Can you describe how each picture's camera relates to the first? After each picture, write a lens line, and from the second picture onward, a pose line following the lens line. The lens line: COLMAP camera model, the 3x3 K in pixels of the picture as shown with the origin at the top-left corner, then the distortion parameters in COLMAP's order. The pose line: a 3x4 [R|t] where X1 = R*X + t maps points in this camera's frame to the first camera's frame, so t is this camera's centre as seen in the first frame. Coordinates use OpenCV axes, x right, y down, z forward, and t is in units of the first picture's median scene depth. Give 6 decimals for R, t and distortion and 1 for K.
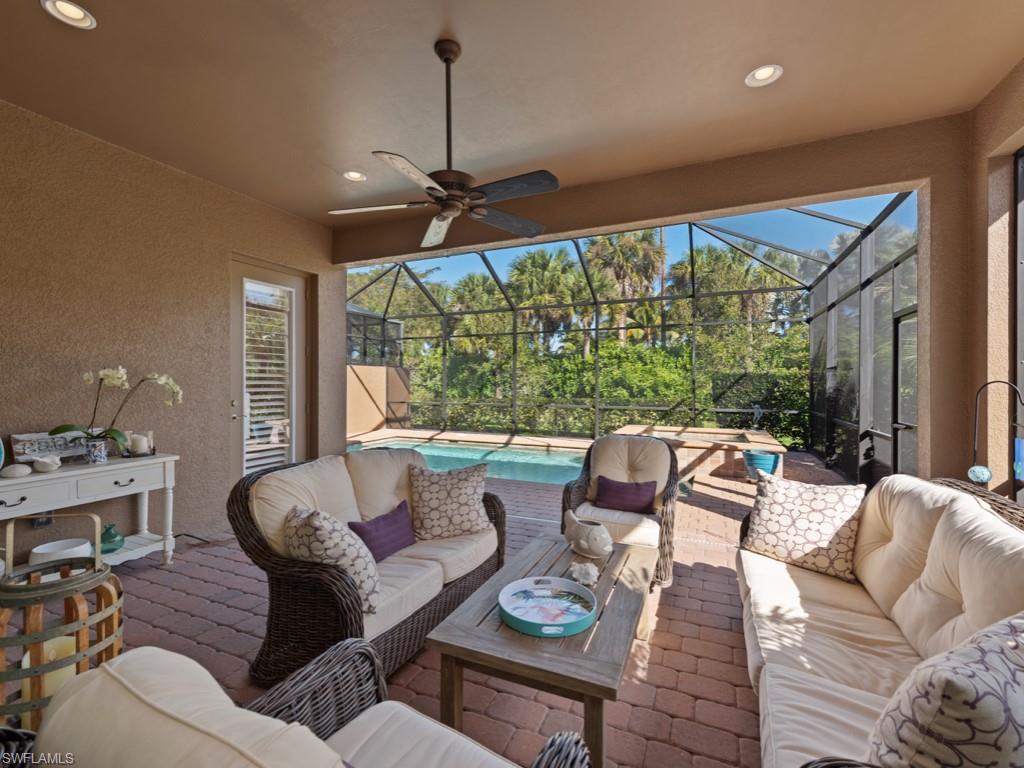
lens RADIAL K [[450.0, 0, 516.1], [0, 450.0, 383.1], [0, 0, 1]] dist [-0.000604, -0.000059]
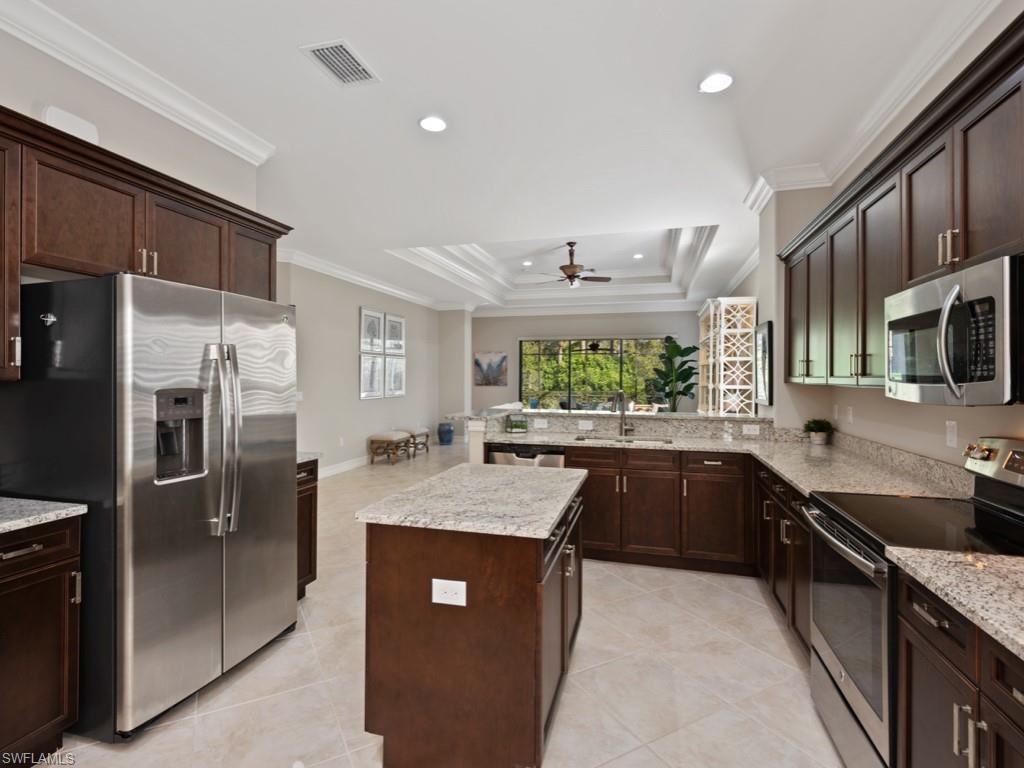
lens RADIAL K [[483.1, 0, 509.6], [0, 483.1, 378.9], [0, 0, 1]] dist [0.001389, 0.000109]
pose [[0.990297, 0.005804, 0.138849, -0.244095], [-0.005634, 0.999983, -0.001611, -0.005473], [-0.138856, 0.000813, 0.990312, -0.550982]]
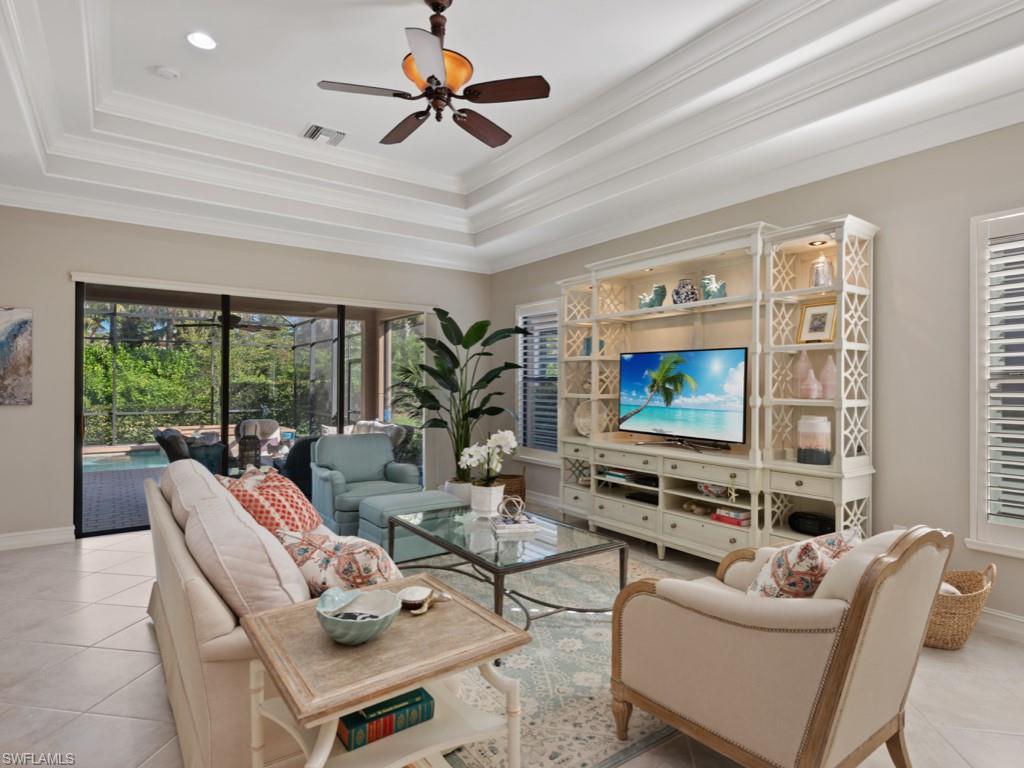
lens RADIAL K [[549.9, 0, 507.1], [0, 549.9, 382.3], [0, 0, 1]] dist [-0.003241, -0.001417]
pose [[0.505558, 0.007409, 0.862761, -0.266495], [-0.002369, 0.999971, -0.007199, -0.006570], [-0.862790, 0.001596, 0.505561, -0.252617]]
